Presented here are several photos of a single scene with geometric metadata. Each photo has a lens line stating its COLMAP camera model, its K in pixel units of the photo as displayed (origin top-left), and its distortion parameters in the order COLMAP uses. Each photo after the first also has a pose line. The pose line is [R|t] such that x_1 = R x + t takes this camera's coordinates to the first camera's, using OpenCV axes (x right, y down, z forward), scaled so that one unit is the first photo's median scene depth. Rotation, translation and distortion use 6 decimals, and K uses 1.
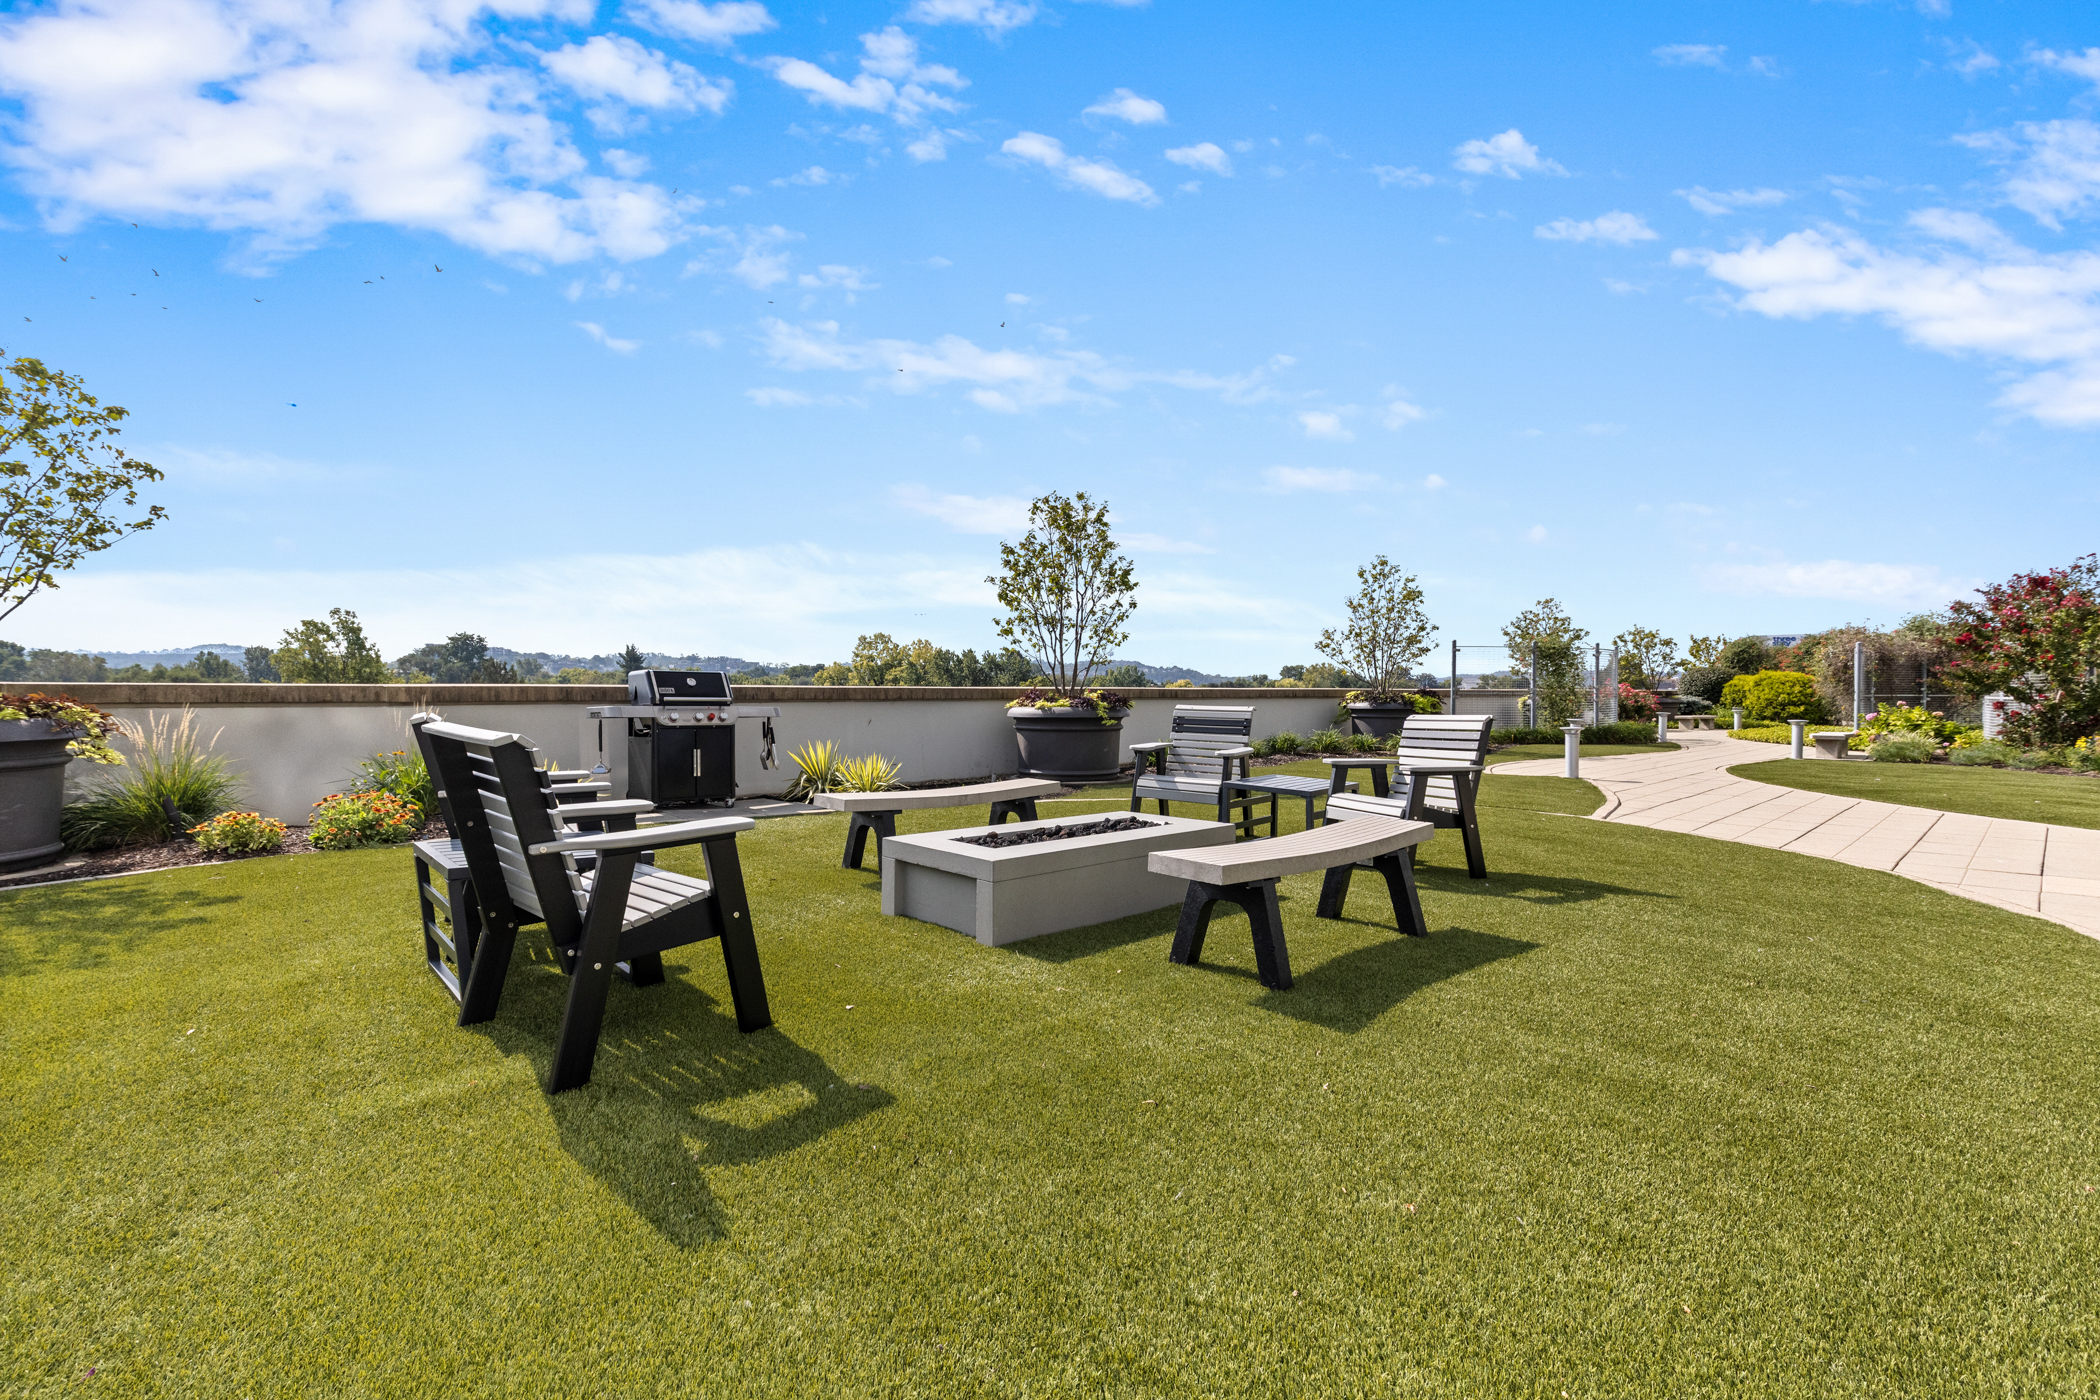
lens RADIAL K [[924.9, 0, 1050.0], [0, 924.9, 700.0], [0, 0, 1]] dist [0.000291, -0.000047]
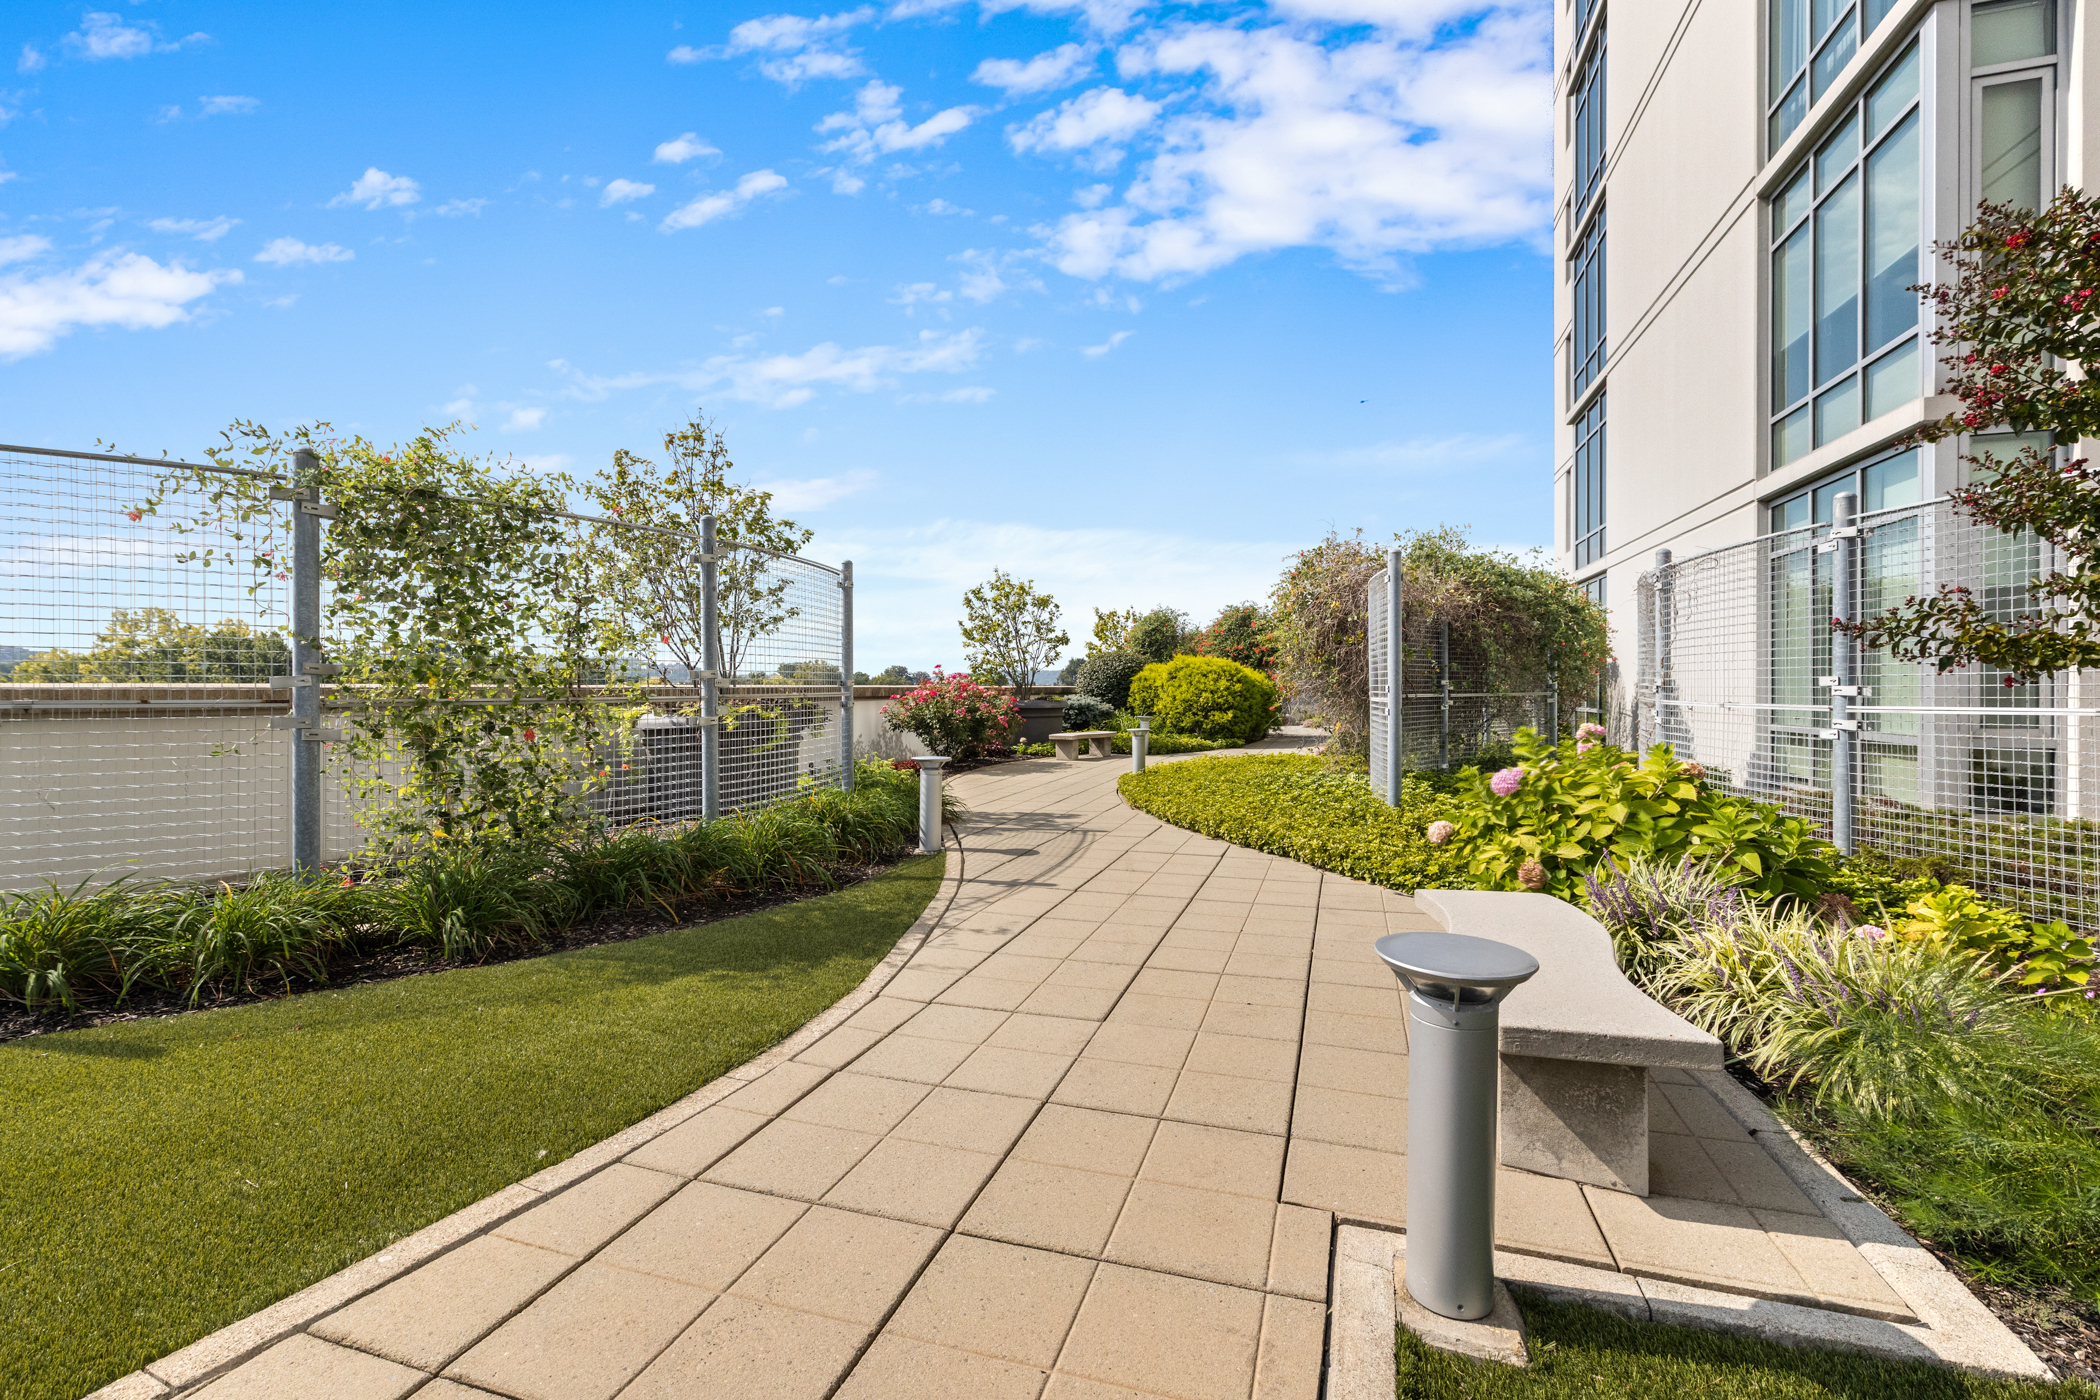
lens RADIAL K [[924.9, 0, 1050.0], [0, 924.9, 700.0], [0, 0, 1]] dist [0.000291, -0.000047]
pose [[0.866530, -0.012093, 0.498978, 0.377975], [0.010402, 0.999927, 0.006170, -0.005917], [-0.499017, -0.000156, 0.866592, 0.495539]]
